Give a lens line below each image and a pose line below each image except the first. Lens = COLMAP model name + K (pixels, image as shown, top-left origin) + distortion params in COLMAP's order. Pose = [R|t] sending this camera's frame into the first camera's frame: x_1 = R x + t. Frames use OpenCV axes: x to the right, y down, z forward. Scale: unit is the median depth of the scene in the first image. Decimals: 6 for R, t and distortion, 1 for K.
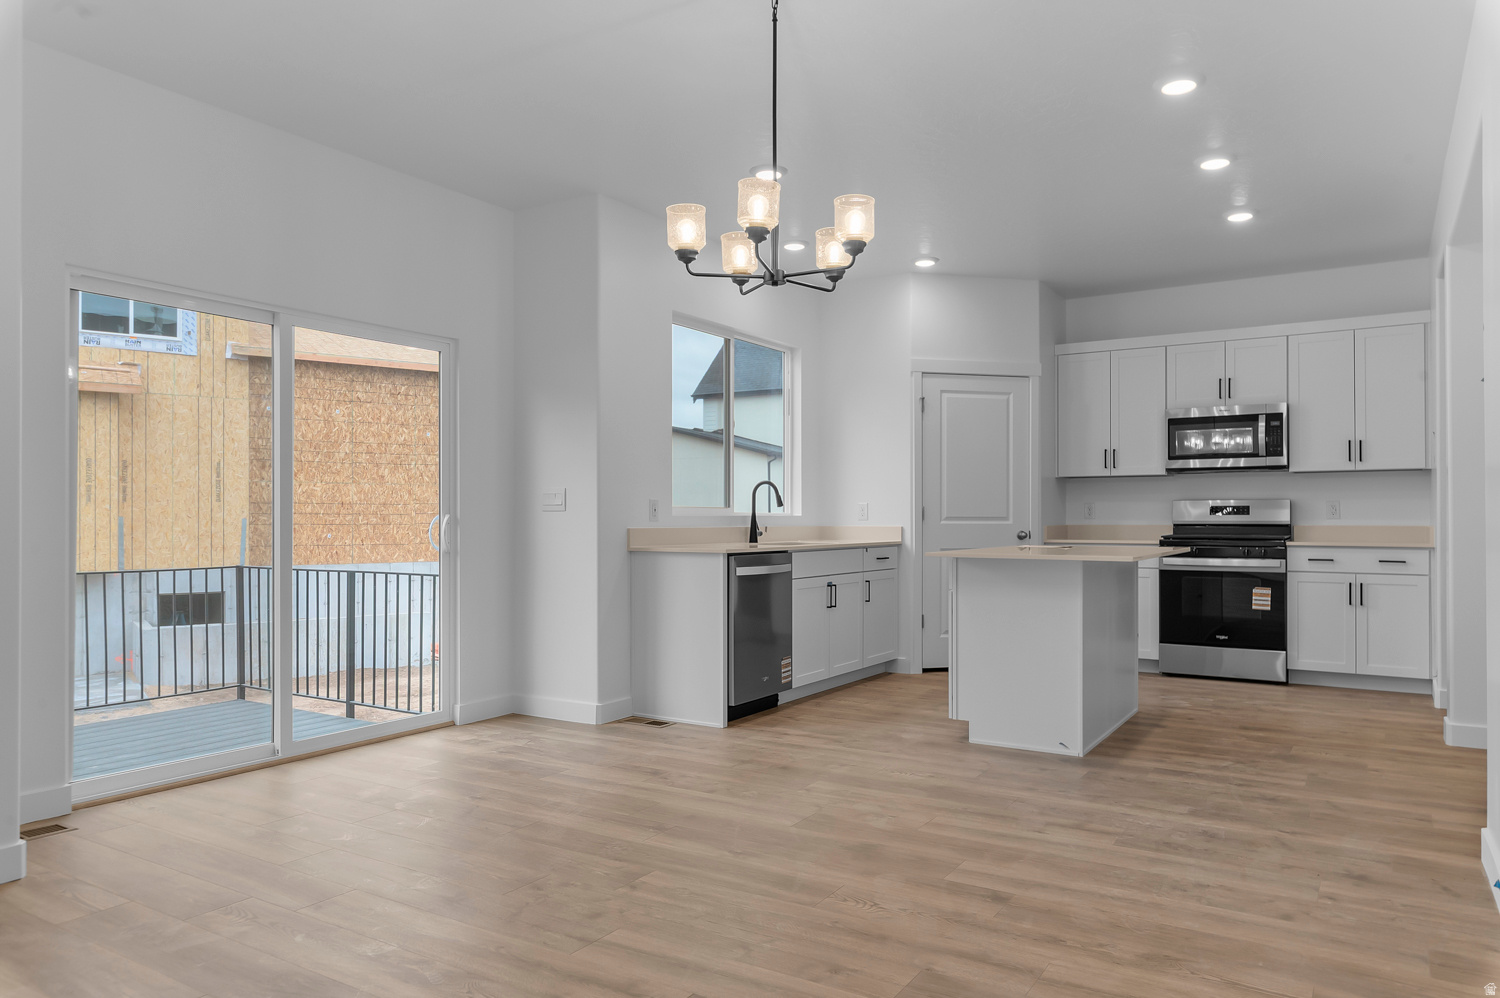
lens RADIAL K [[972.6, 0, 750.0], [0, 972.6, 499.0], [0, 0, 1]] dist [0.004728, 0.000011]
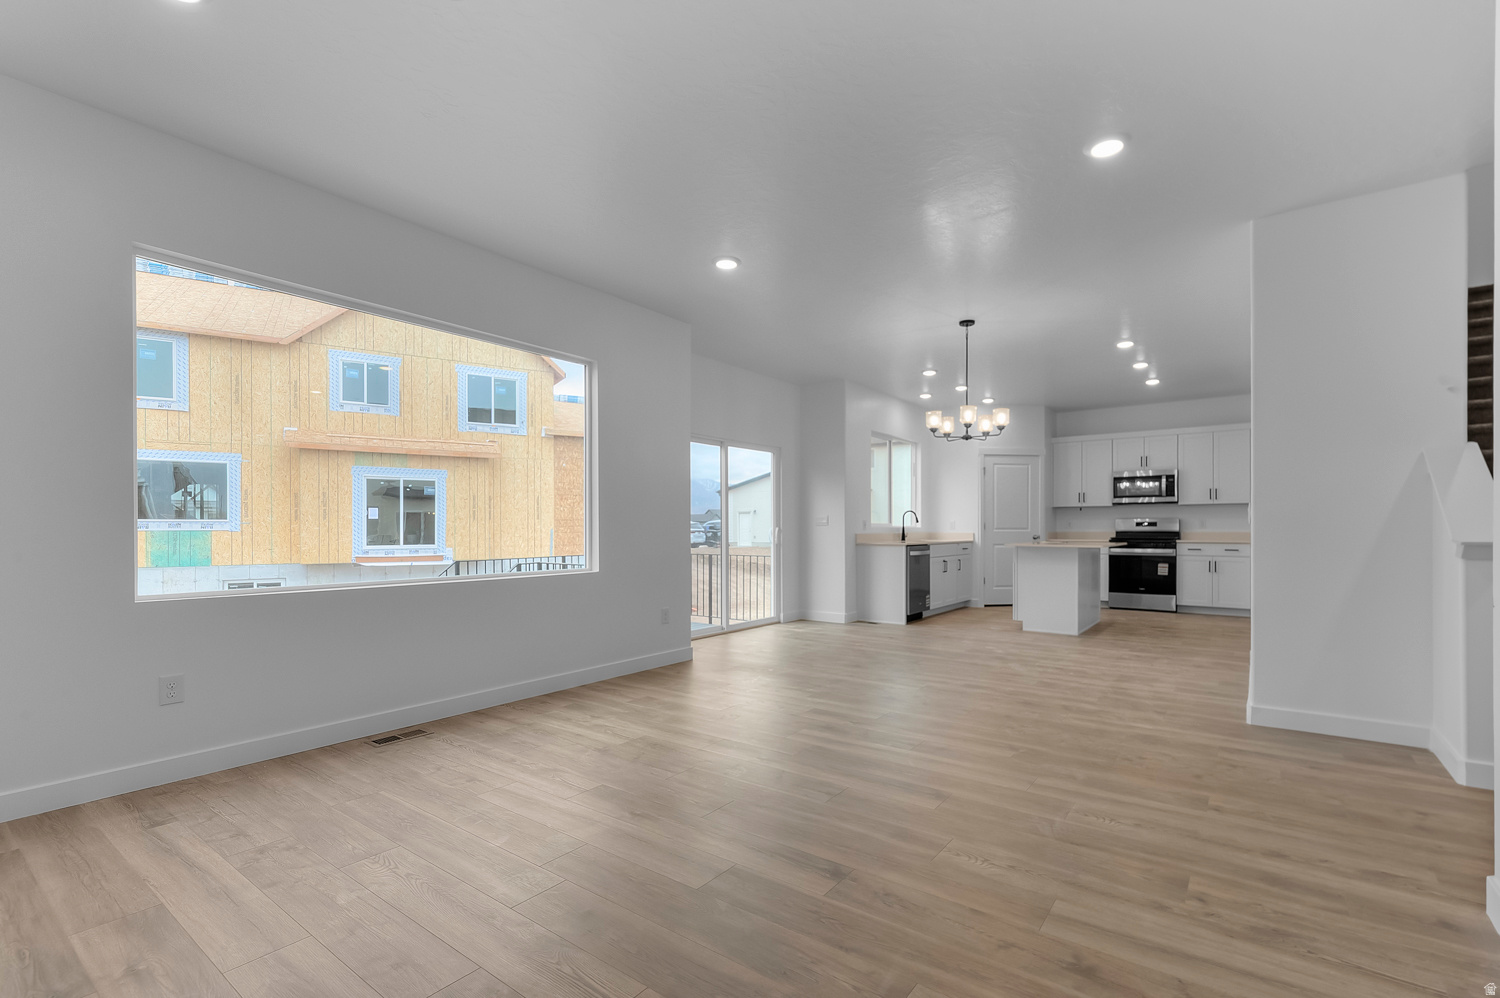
lens RADIAL K [[669.5, 0, 750.9], [0, 669.5, 523.3], [0, 0, 1]] dist [0.008764, 0.000331]
pose [[0.997329, -0.002361, -0.073004, -0.207059], [0.003284, 0.999916, 0.012516, -0.010248], [0.072968, -0.012723, 0.997253, -0.415048]]
